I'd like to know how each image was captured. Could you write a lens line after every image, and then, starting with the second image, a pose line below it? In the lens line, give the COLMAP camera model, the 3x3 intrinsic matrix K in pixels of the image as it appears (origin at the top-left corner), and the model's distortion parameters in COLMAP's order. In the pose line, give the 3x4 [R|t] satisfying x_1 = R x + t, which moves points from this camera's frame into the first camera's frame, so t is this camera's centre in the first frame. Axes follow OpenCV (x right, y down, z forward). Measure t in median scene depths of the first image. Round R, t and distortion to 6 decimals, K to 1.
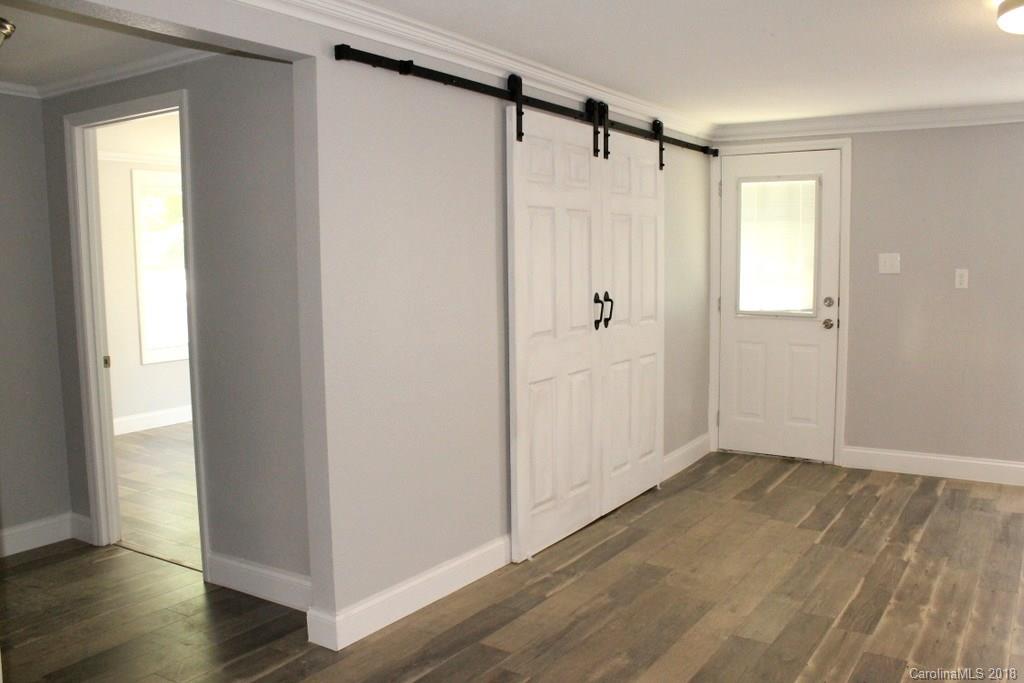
lens RADIAL K [[874.6, 0, 518.6], [0, 874.6, 344.7], [0, 0, 1]] dist [-0.165632, 0.147618]
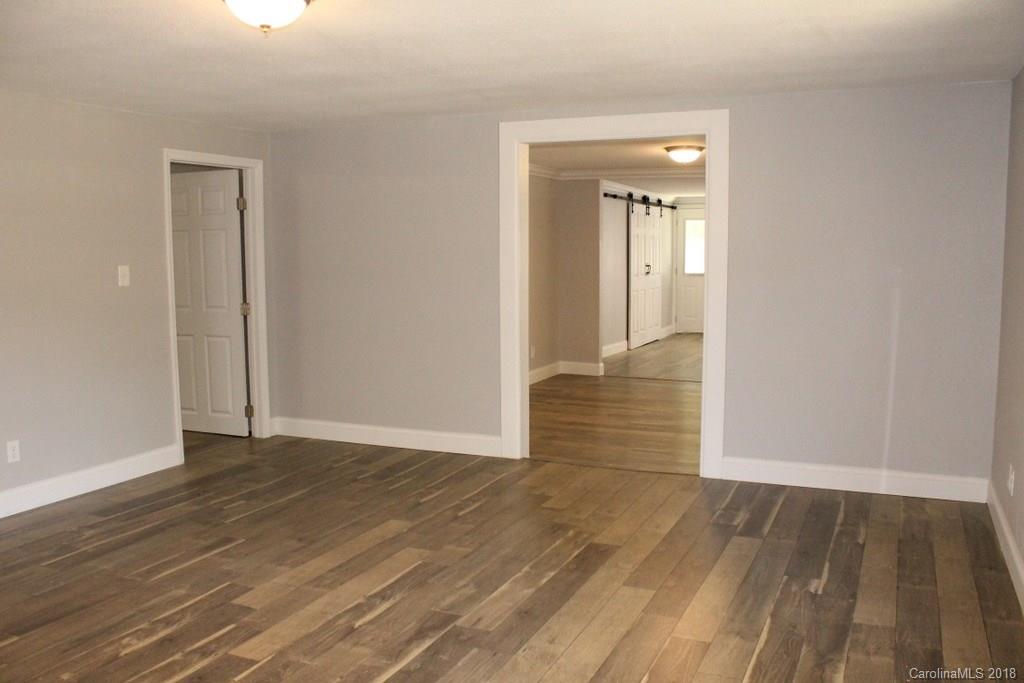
lens RADIAL K [[874.6, 0, 518.6], [0, 874.6, 344.7], [0, 0, 1]] dist [-0.165632, 0.147618]
pose [[0.988631, -0.009872, 0.150037, -0.608731], [0.008988, 0.999938, 0.006570, 0.149691], [-0.150092, -0.005147, 0.988659, -1.418986]]
